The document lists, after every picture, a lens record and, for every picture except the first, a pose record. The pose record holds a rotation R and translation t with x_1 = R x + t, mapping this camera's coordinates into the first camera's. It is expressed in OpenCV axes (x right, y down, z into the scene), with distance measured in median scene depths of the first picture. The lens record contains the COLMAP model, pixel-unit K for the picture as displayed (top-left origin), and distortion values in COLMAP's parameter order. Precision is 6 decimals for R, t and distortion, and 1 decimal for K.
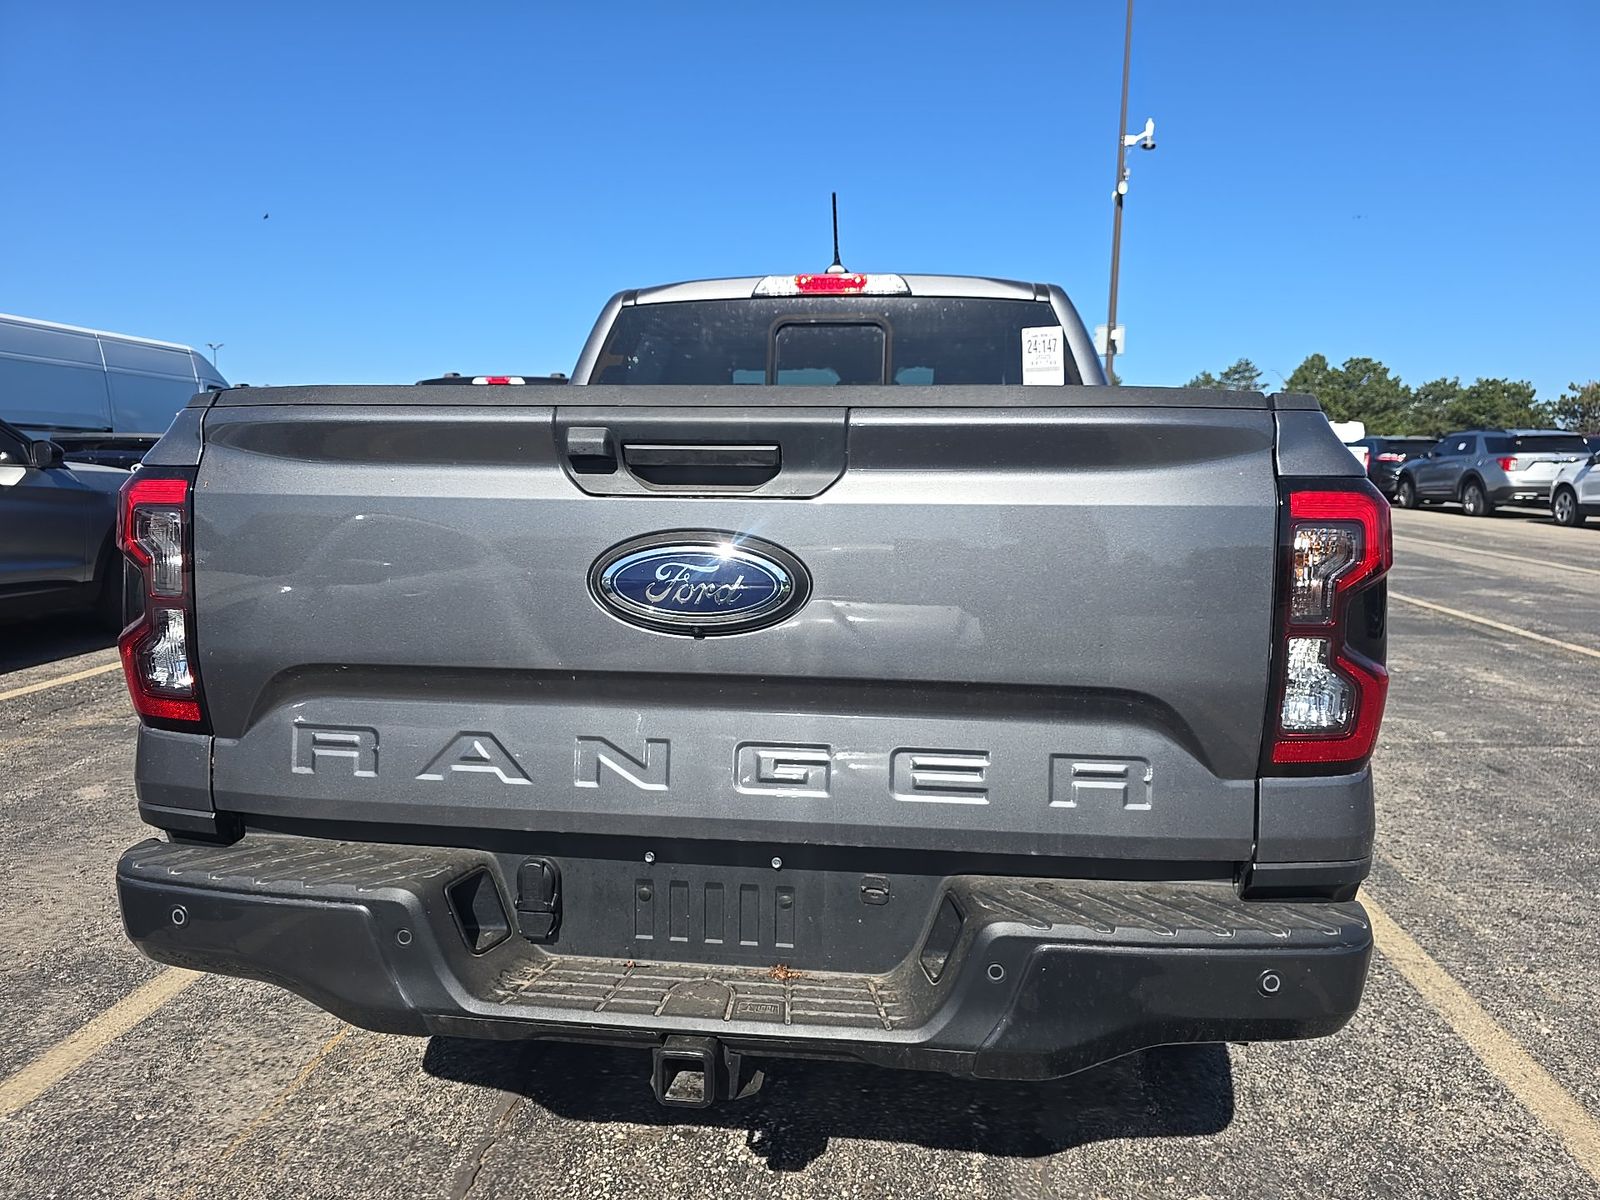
lens RADIAL K [[1088.7, 0, 786.9], [0, 1088.7, 603.6], [0, 0, 1]] dist [0.072702, -0.085920]
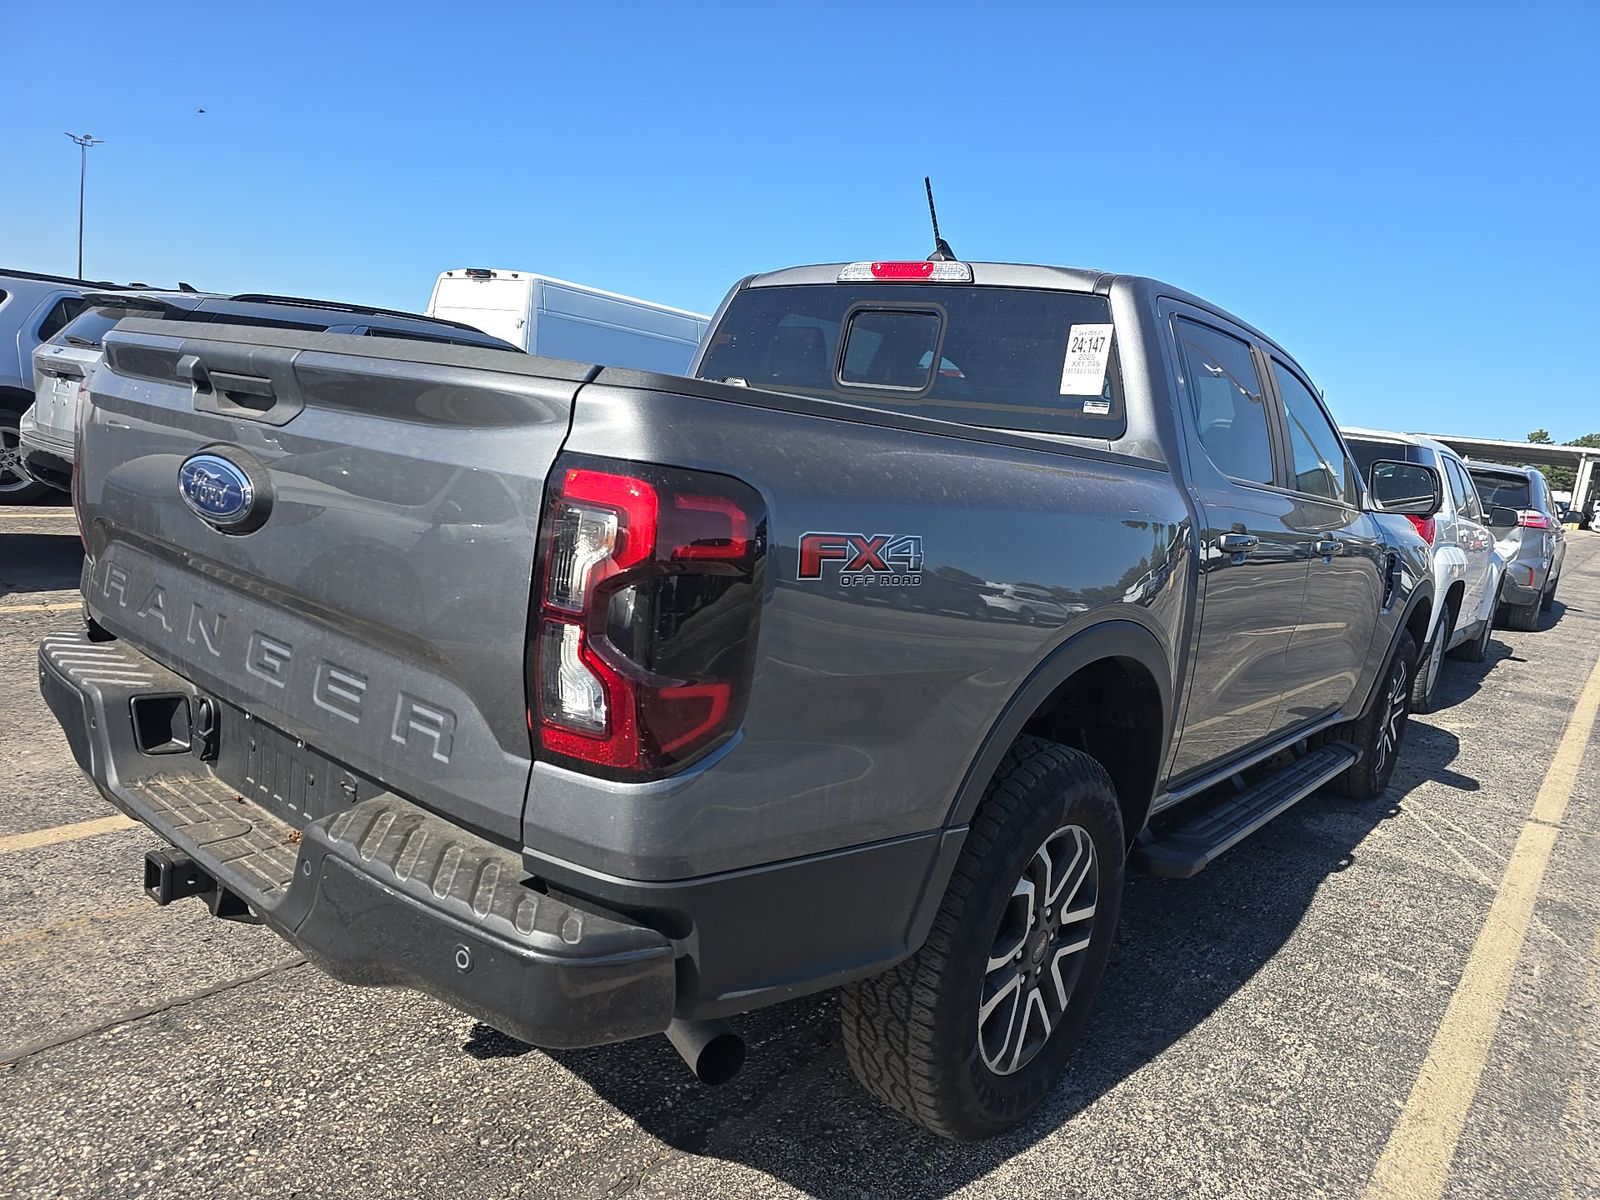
lens RADIAL K [[1071.5, 0, 766.7], [0, 1071.5, 604.3], [0, 0, 1]] dist [0.014619, -0.003120]
pose [[0.835599, 0.176680, -0.520152, 0.705241], [-0.176160, 0.983044, 0.050917, -0.039596], [0.520328, 0.049084, 0.852554, 0.197517]]
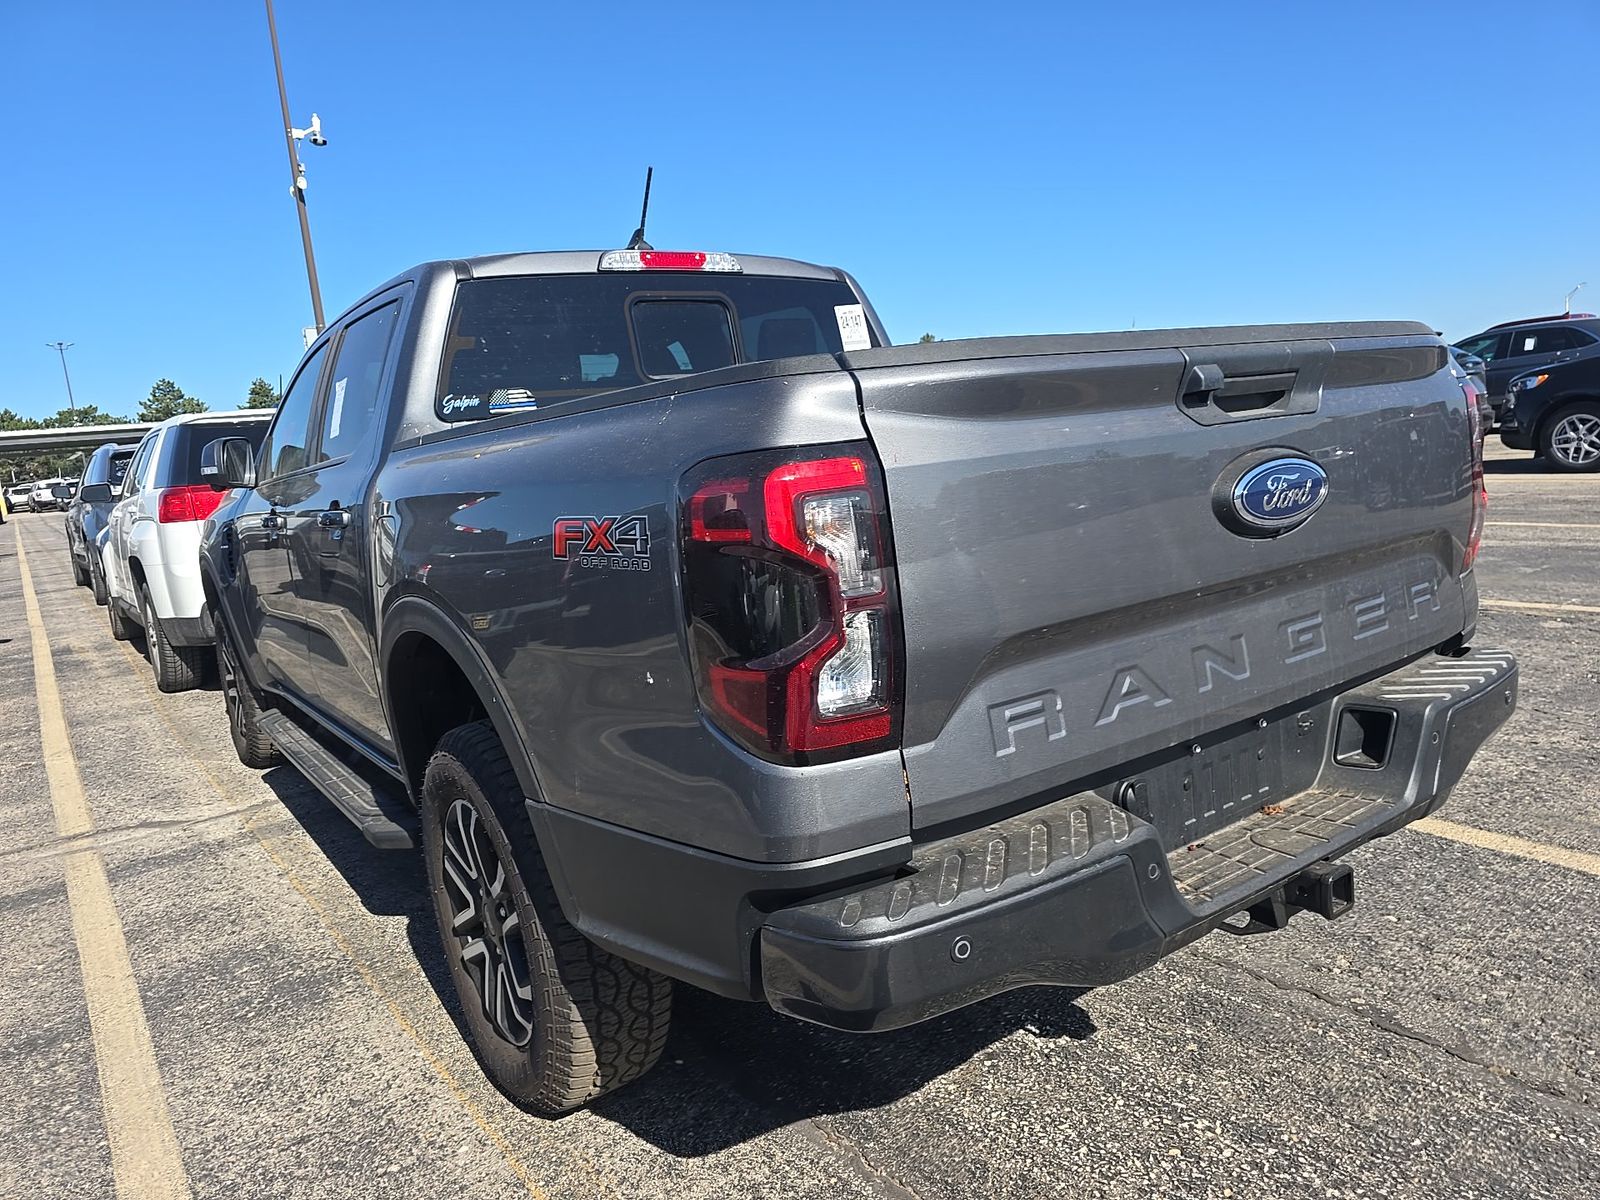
lens RADIAL K [[1088.7, 0, 786.9], [0, 1088.7, 603.6], [0, 0, 1]] dist [0.072702, -0.085920]
pose [[0.734660, -0.178004, 0.654667, -0.846383], [0.180428, 0.981478, 0.064390, -0.047602], [-0.654003, 0.070816, 0.753170, 0.301826]]
